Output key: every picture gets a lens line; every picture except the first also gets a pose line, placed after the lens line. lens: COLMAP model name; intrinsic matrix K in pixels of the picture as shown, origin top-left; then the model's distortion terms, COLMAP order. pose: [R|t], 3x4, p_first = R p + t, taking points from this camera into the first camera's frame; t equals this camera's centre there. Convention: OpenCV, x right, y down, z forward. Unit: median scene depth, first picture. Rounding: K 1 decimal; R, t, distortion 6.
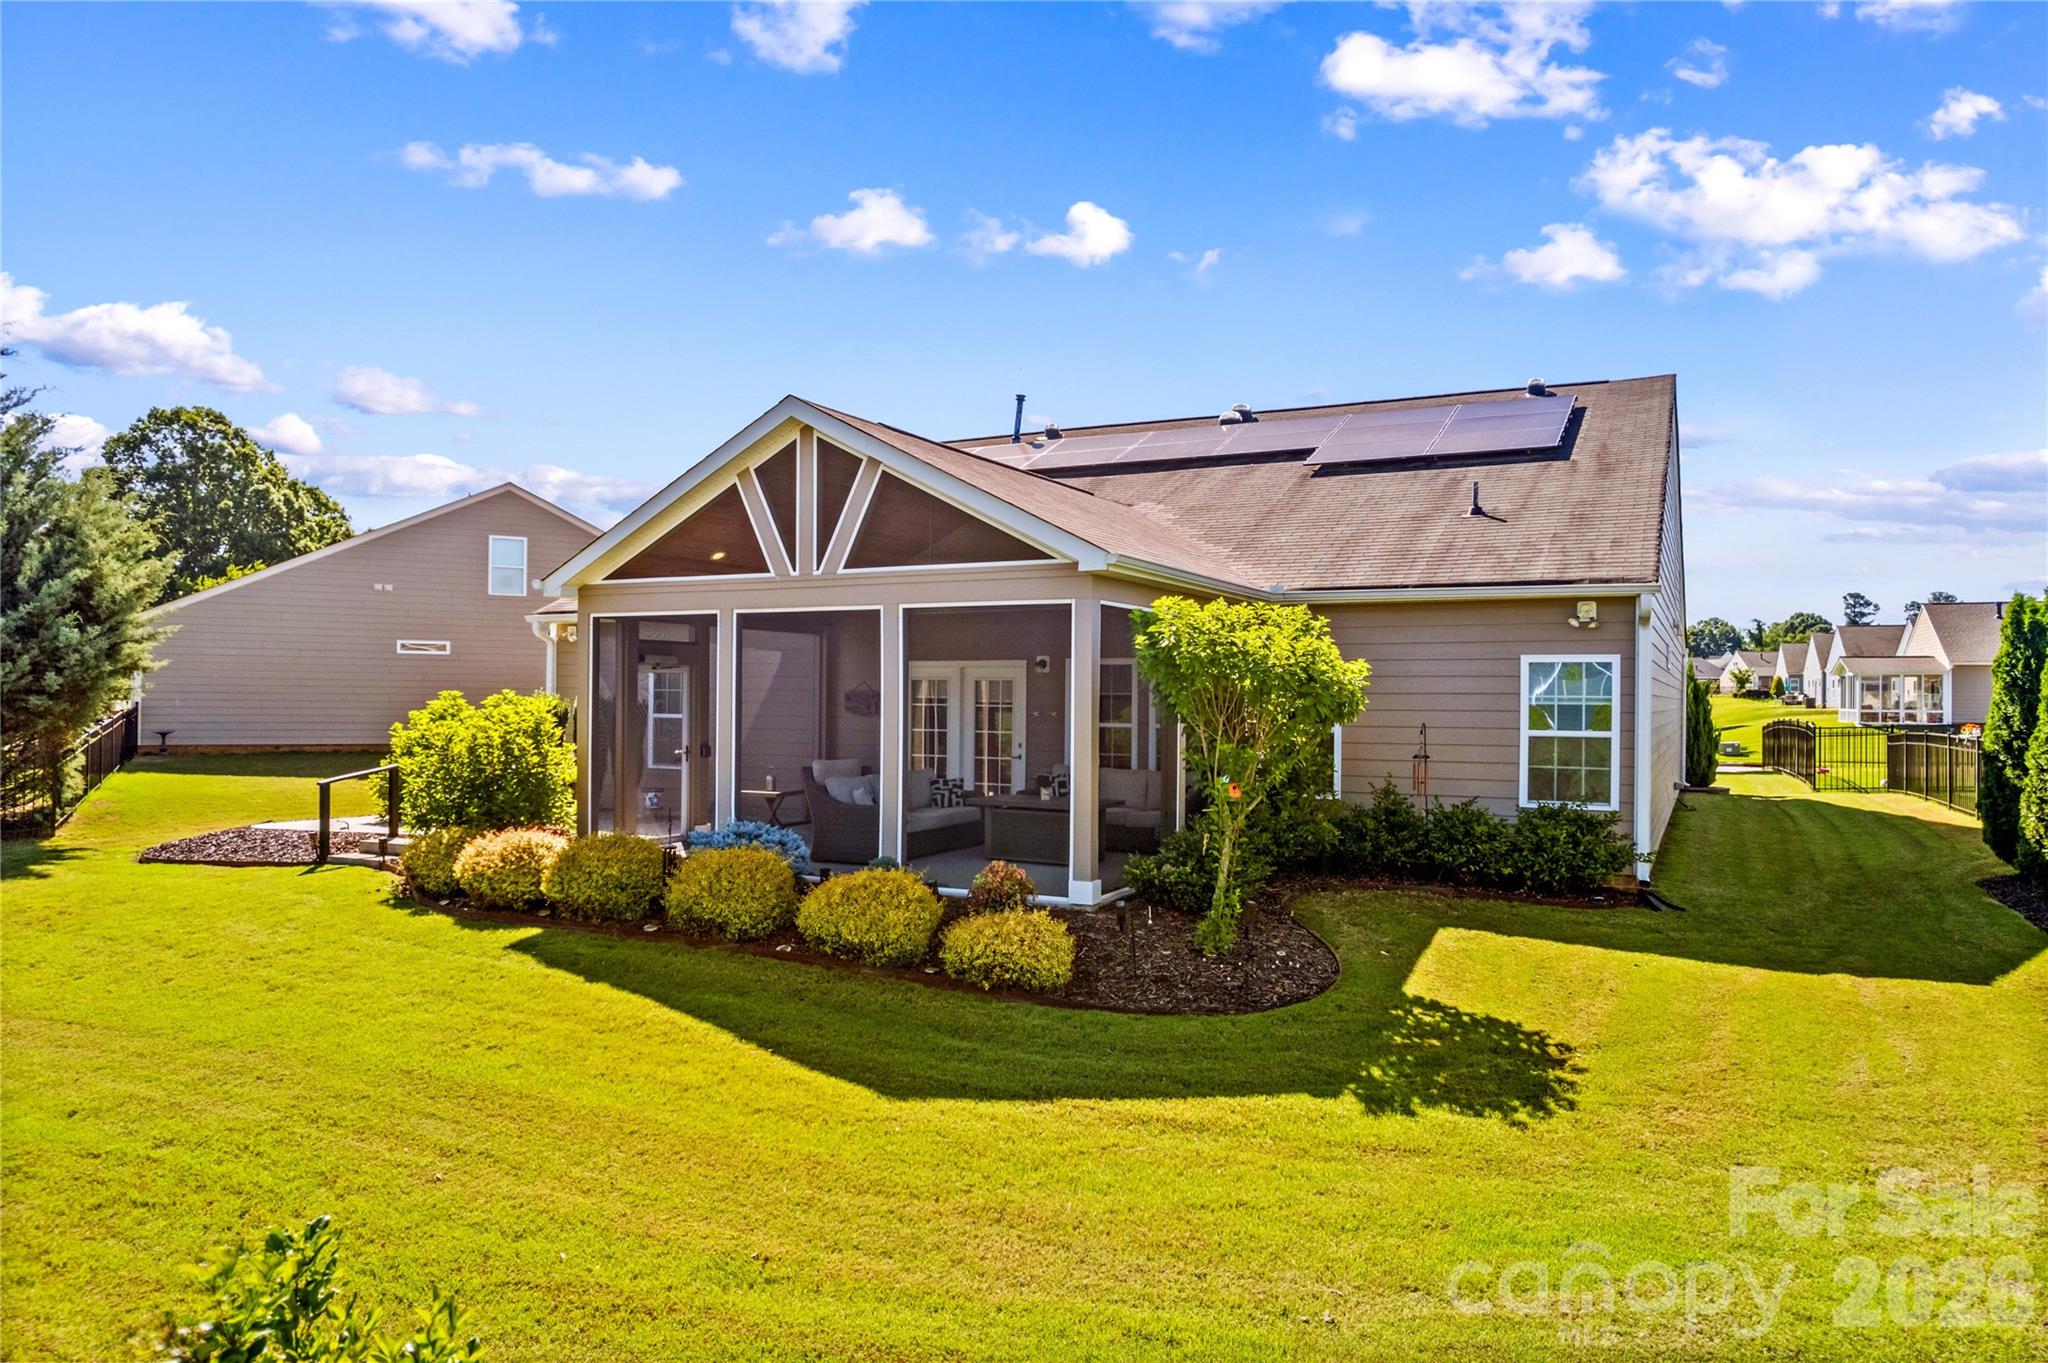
lens RADIAL K [[1428.1, 0, 1020.5], [0, 1428.1, 711.5], [0, 0, 1]] dist [-0.043381, 0.002920]
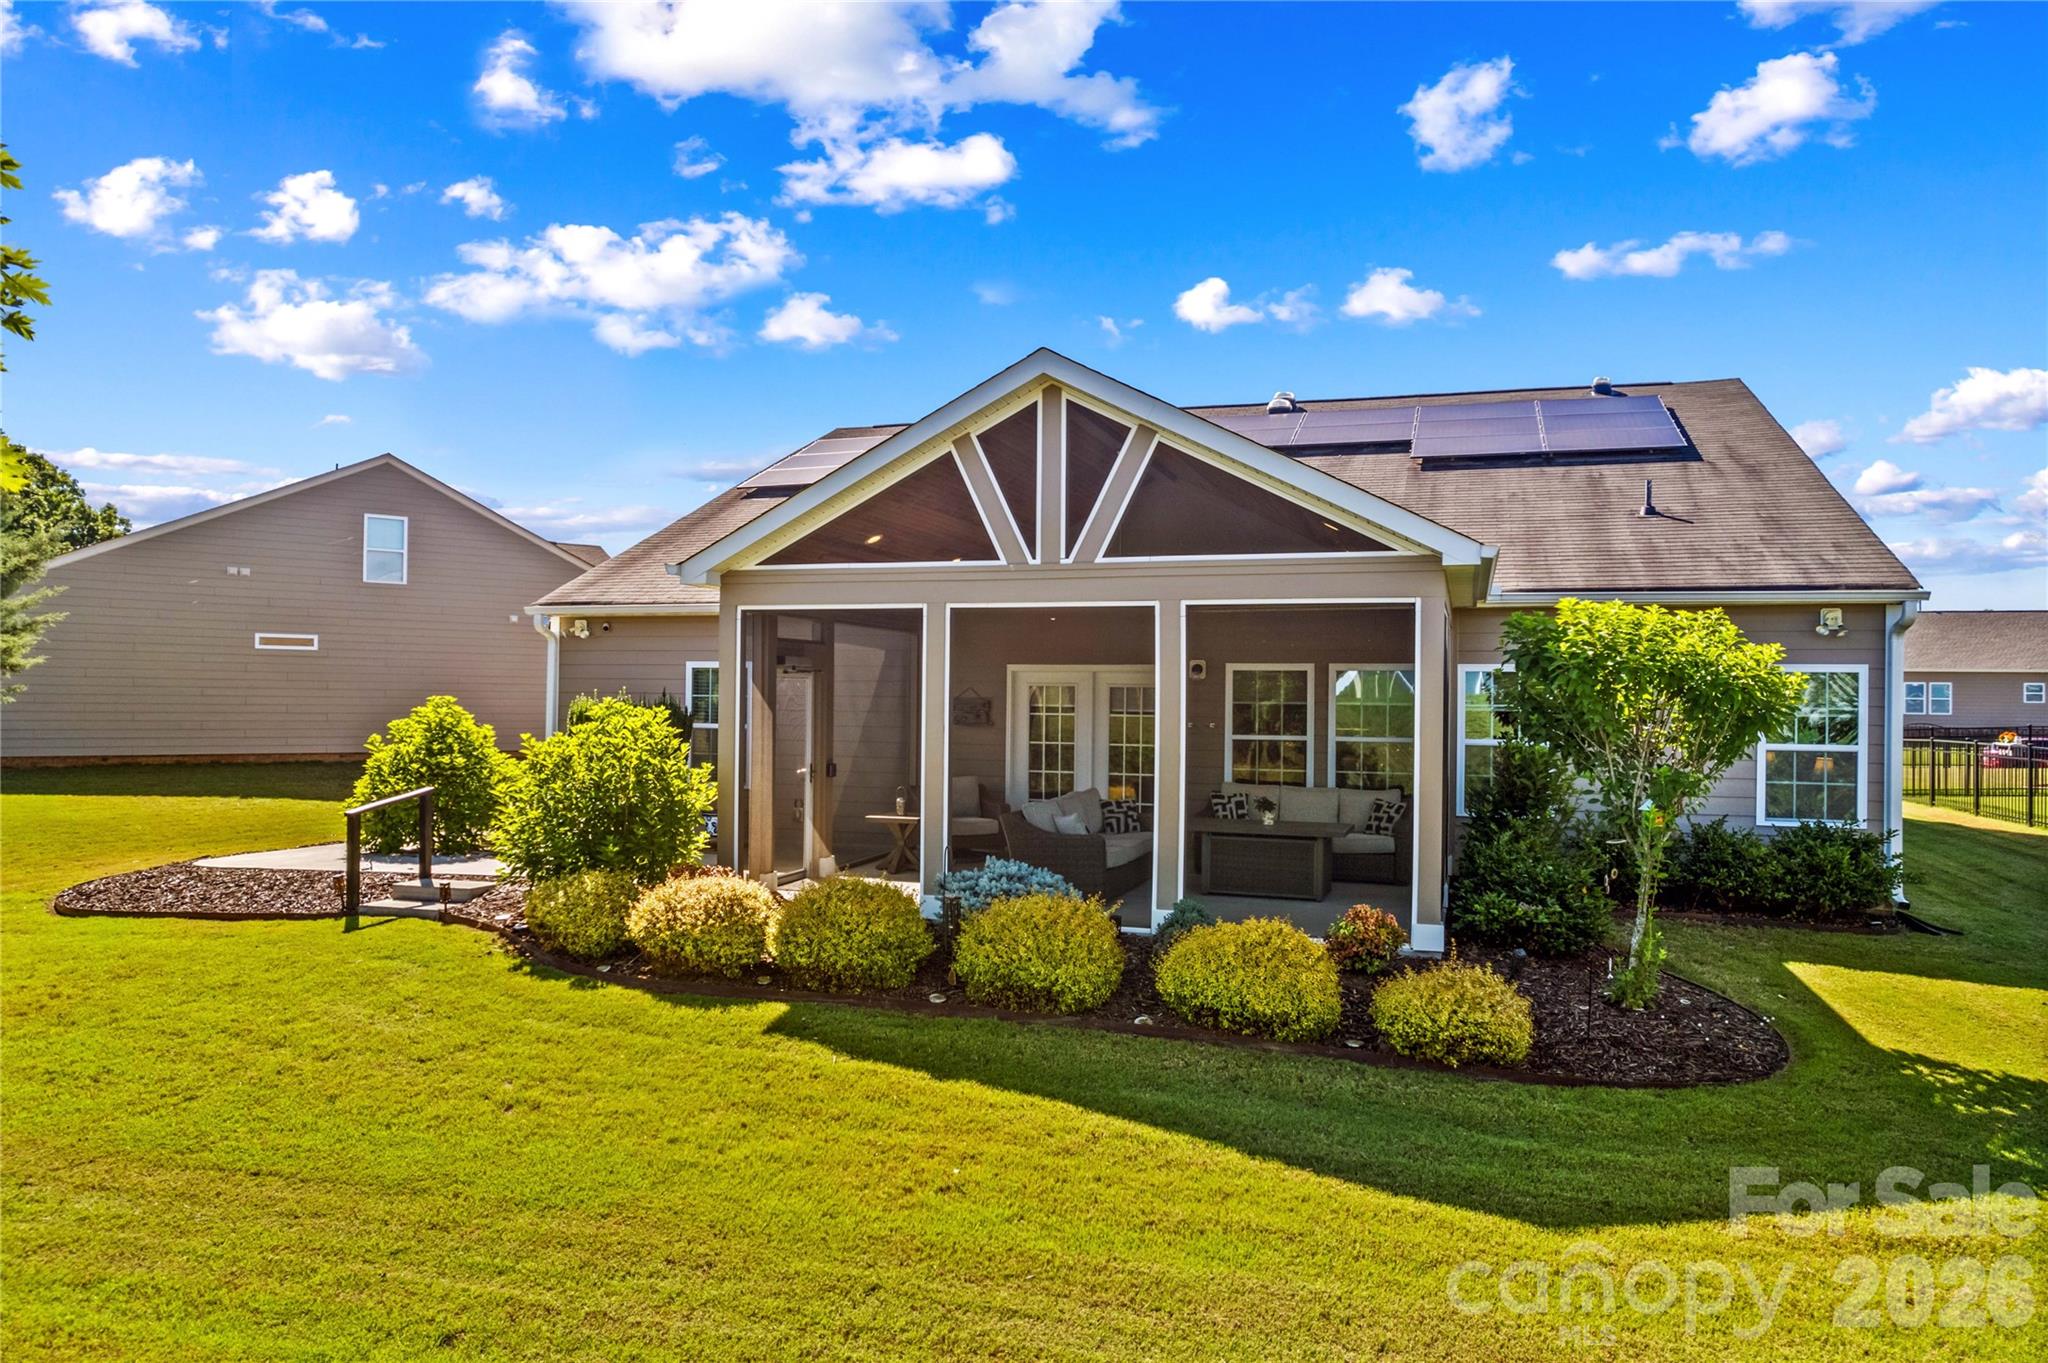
lens RADIAL K [[1428.1, 0, 1020.5], [0, 1428.1, 711.5], [0, 0, 1]] dist [-0.043381, 0.002920]
pose [[0.983634, 0.000358, 0.180178, -0.312992], [-0.000564, 0.999999, 0.001094, -0.009428], [-0.180178, -0.001178, 0.983633, 0.173648]]
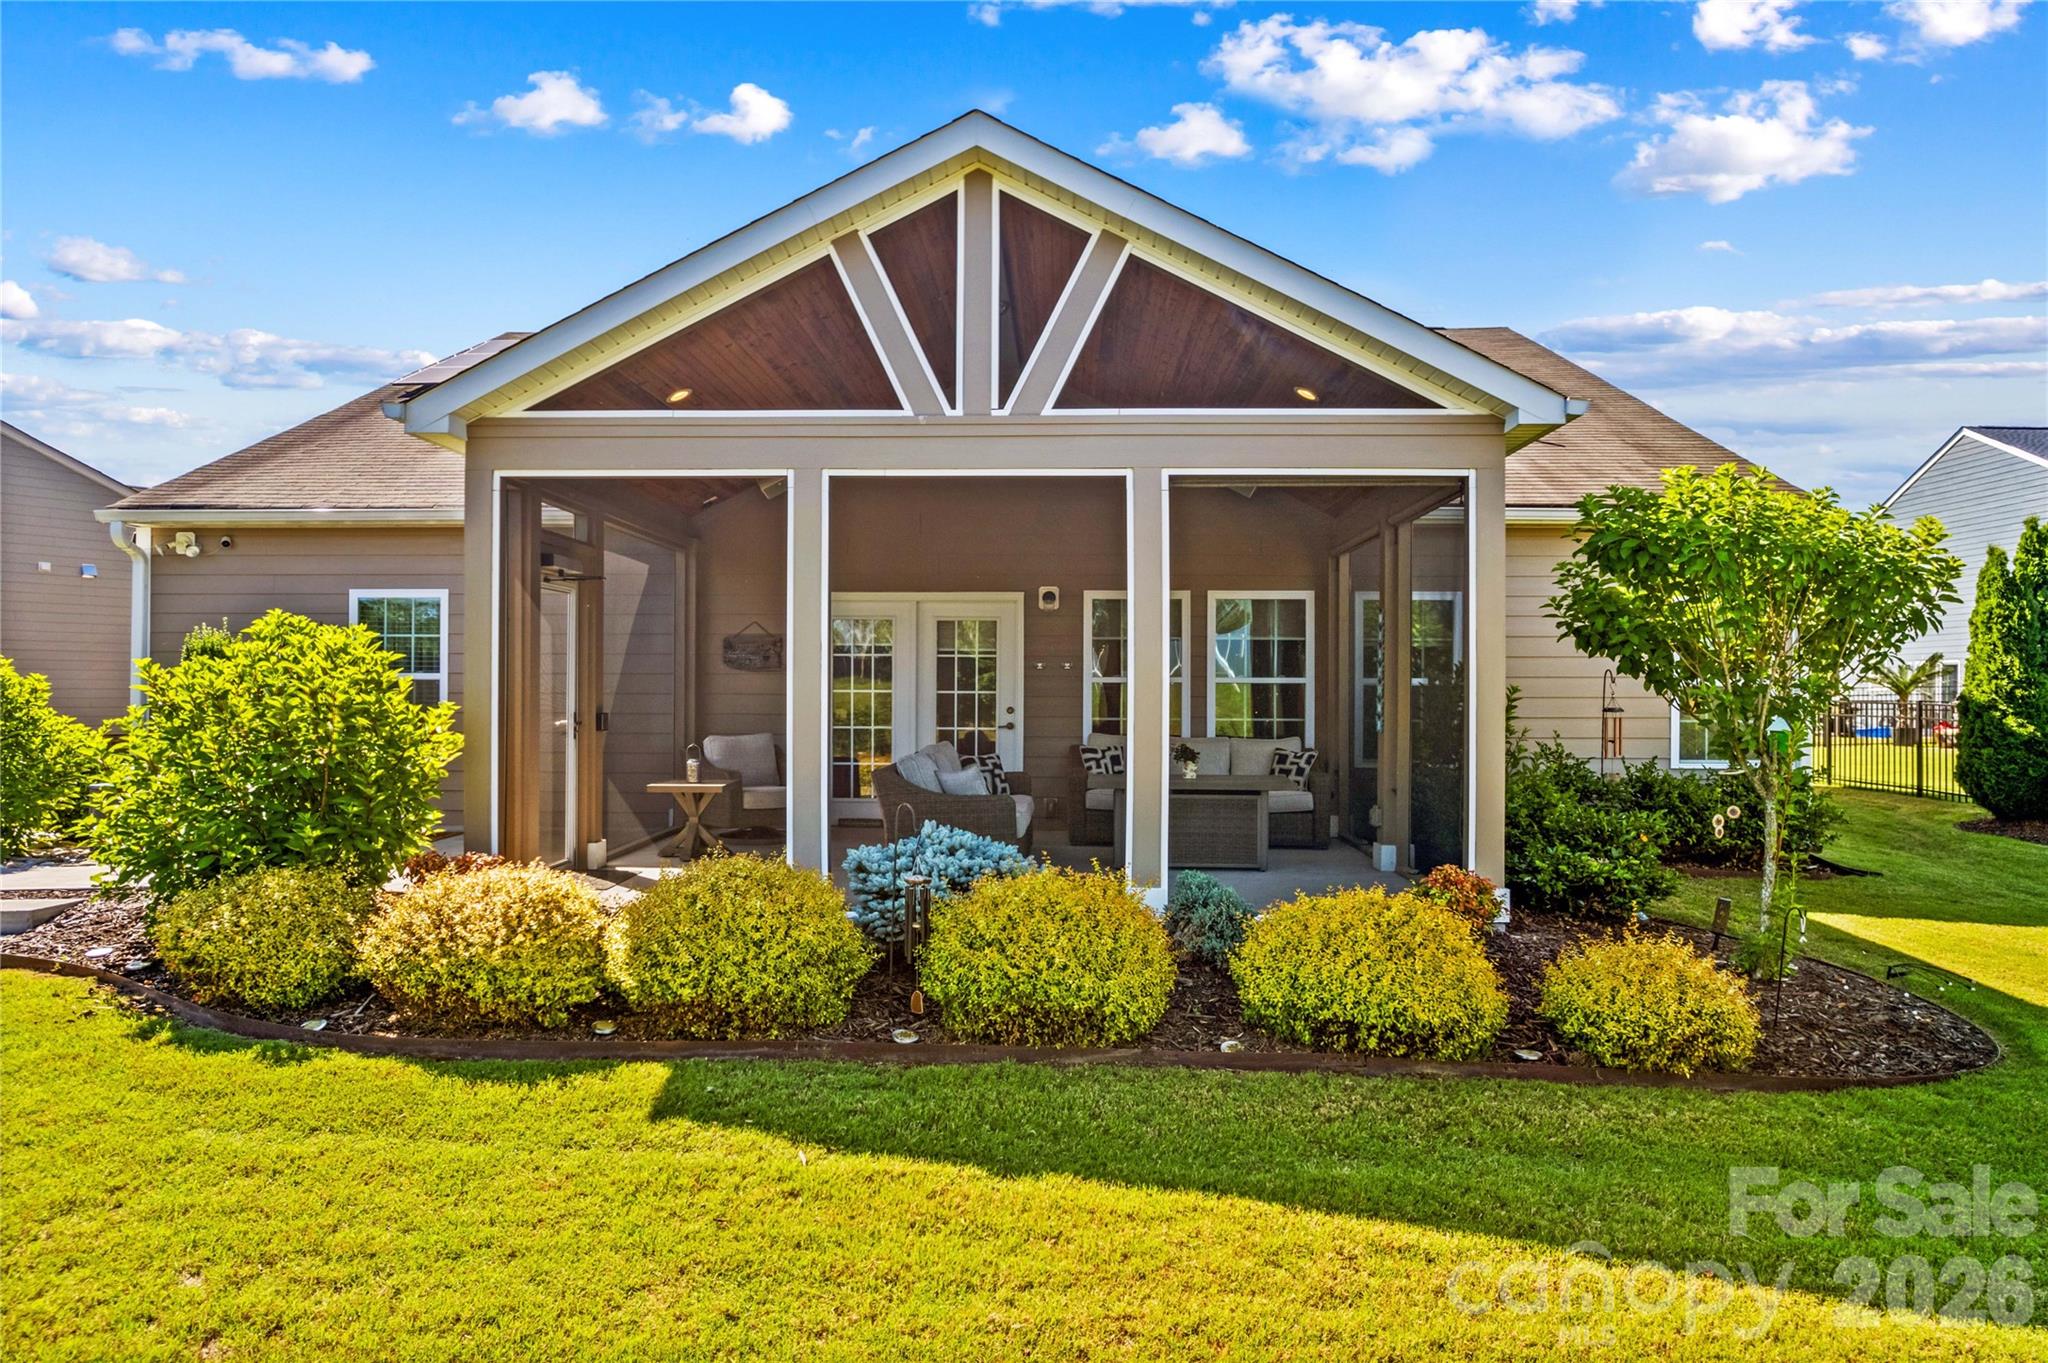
lens RADIAL K [[1390.8, 0, 1038.3], [0, 1390.8, 702.7], [0, 0, 1]] dist [-0.036451, 0.008038]
pose [[0.885175, -0.007228, 0.465203, -0.395192], [0.009317, 0.999954, -0.002193, 0.027185], [-0.465165, 0.006275, 0.885202, 0.457462]]
